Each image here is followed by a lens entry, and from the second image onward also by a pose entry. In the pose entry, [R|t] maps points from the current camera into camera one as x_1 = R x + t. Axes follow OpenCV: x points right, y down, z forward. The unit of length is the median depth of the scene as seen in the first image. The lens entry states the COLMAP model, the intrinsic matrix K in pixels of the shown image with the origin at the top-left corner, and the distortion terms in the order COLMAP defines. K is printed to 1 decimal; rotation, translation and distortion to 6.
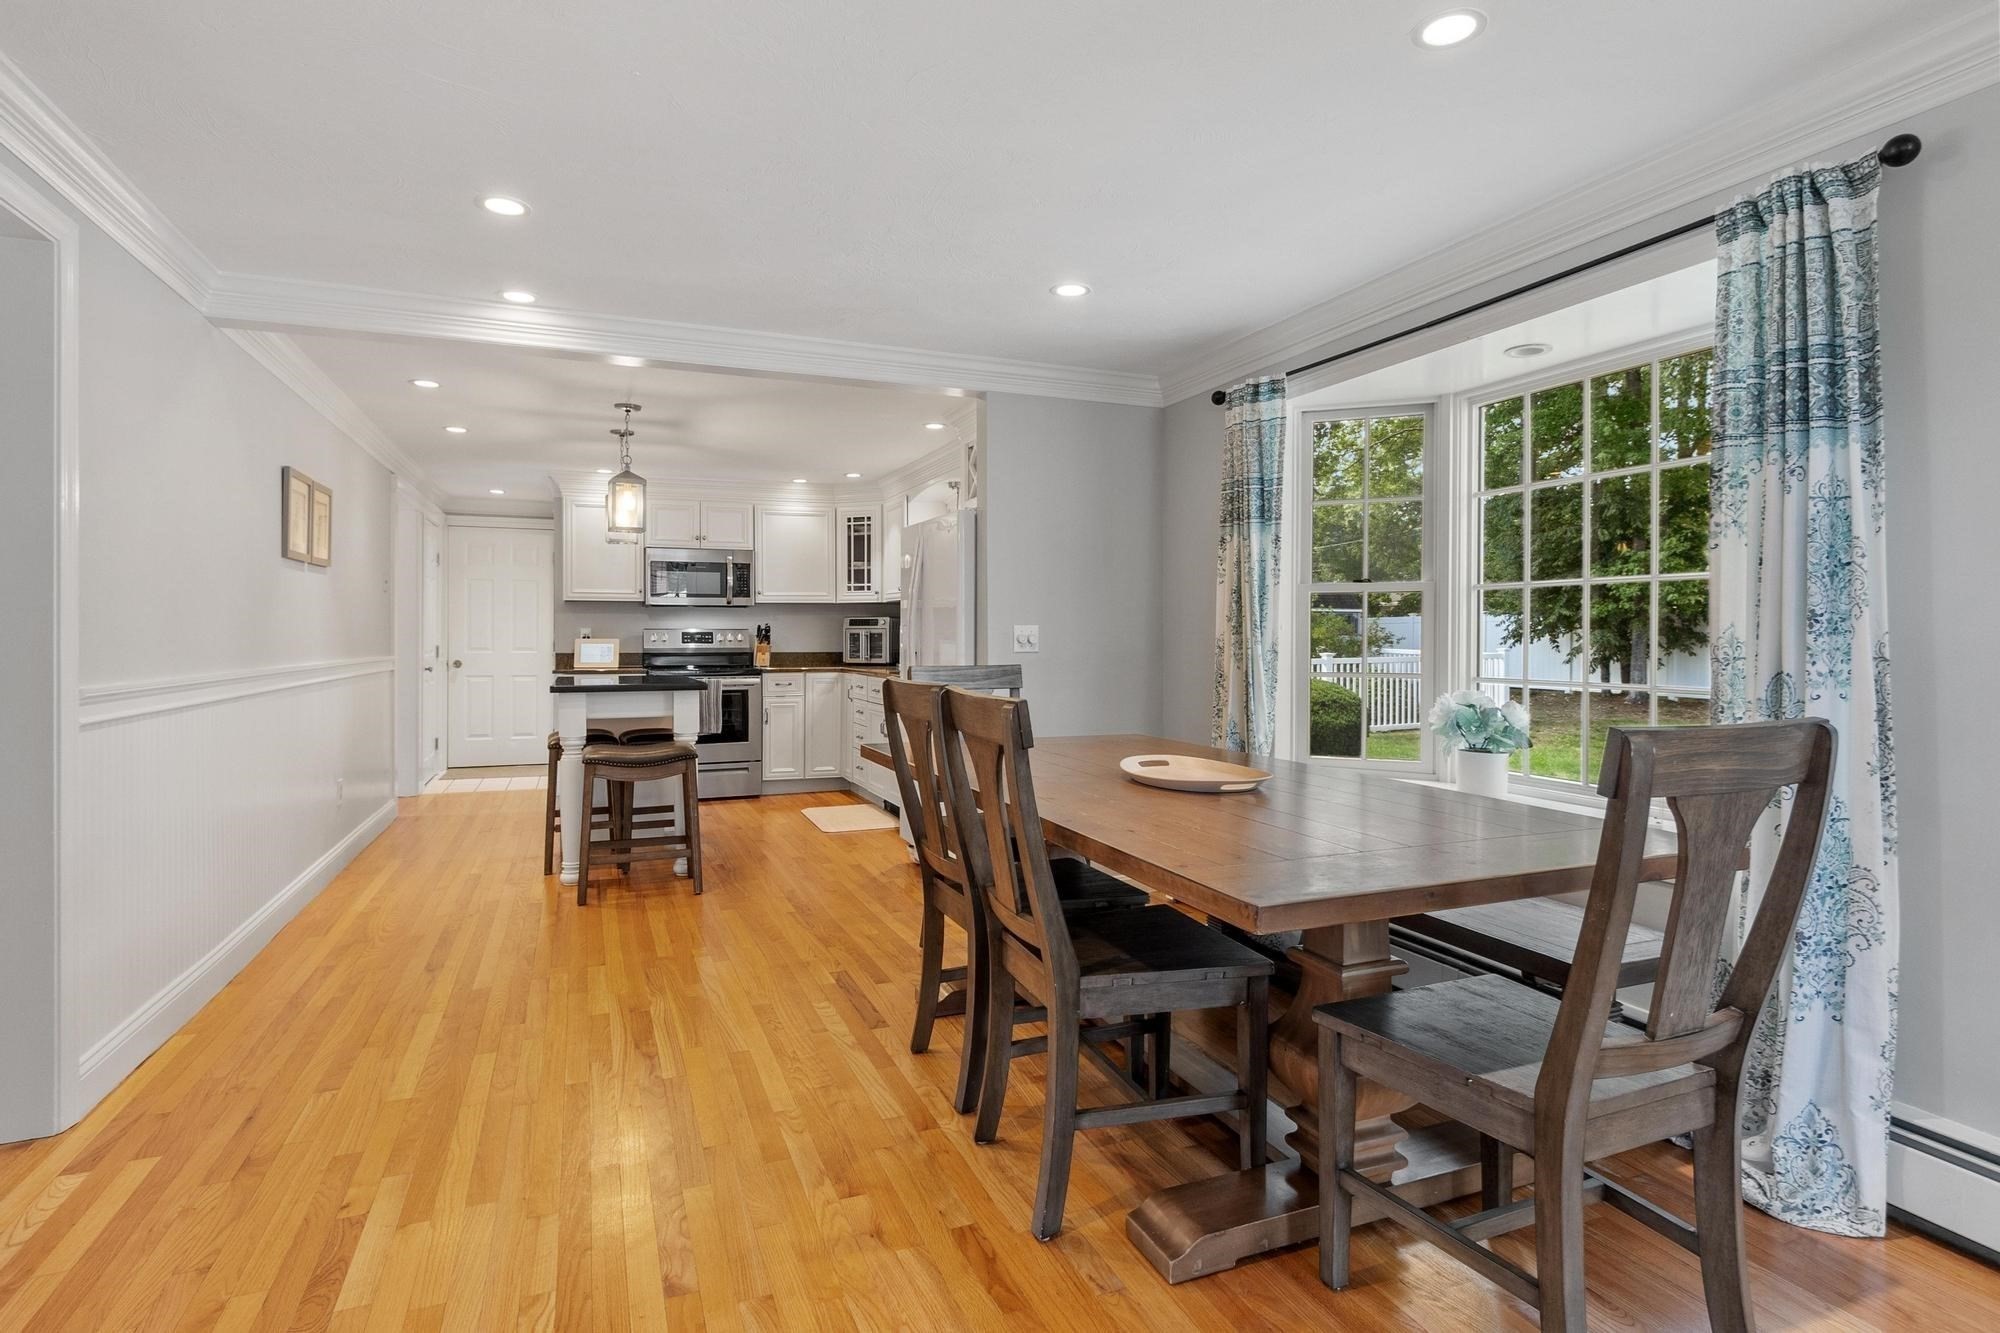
lens RADIAL K [[1030.1, 0, 994.4], [0, 1030.1, 610.4], [0, 0, 1]] dist [0.000629, -0.000509]
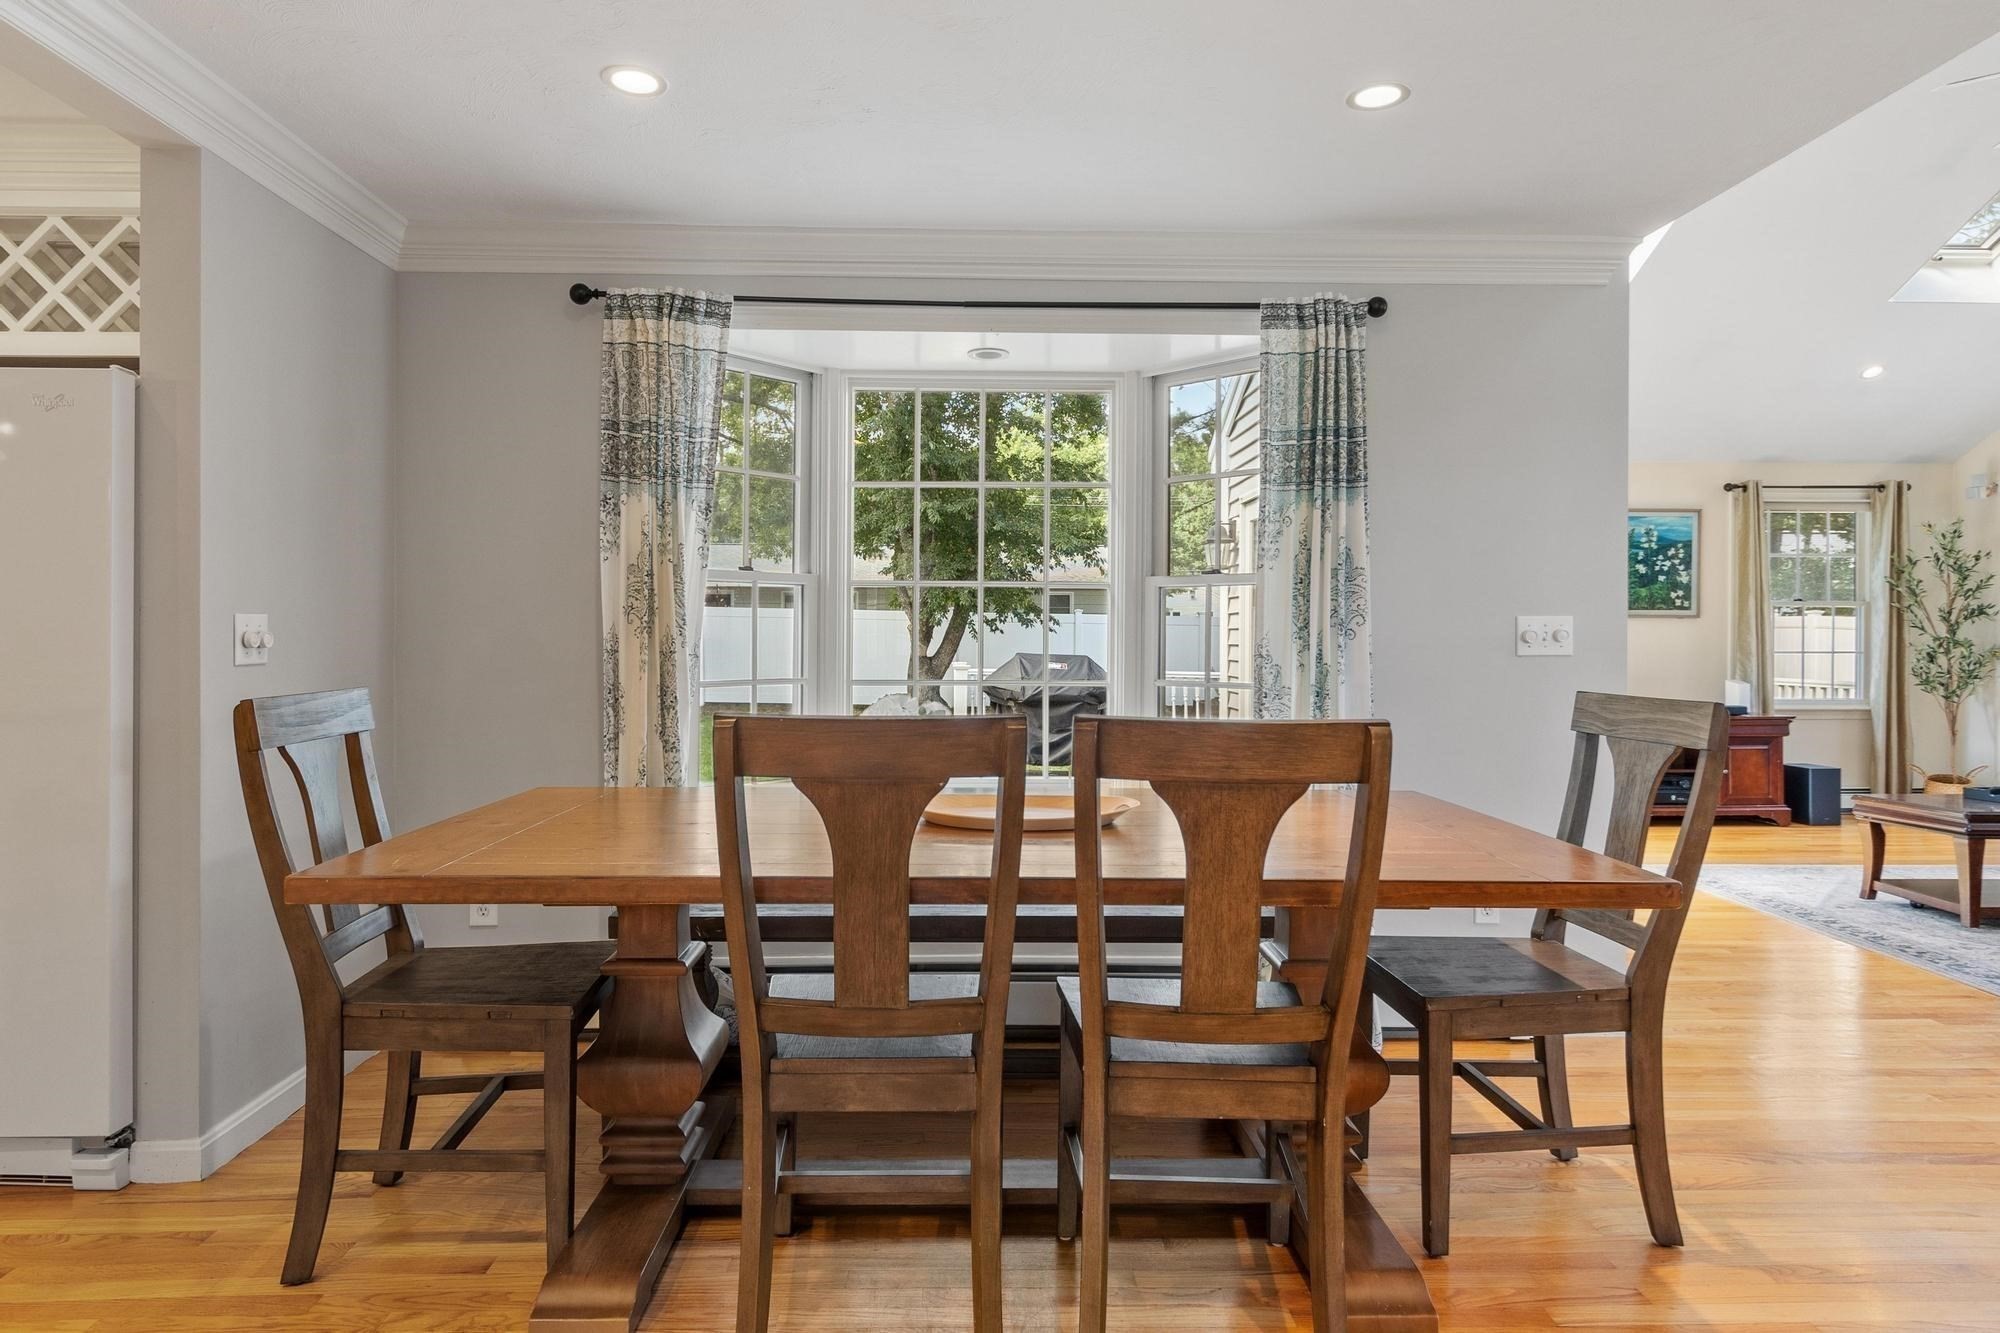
lens RADIAL K [[1170.6, 0, 999.2], [0, 1170.6, 632.5], [0, 0, 1]] dist [0.003037, -0.001109]
pose [[0.344630, 0.005671, 0.938721, -0.755010], [-0.027459, 0.999615, 0.004042, 0.020876], [-0.938337, -0.027169, 0.344653, 0.801900]]
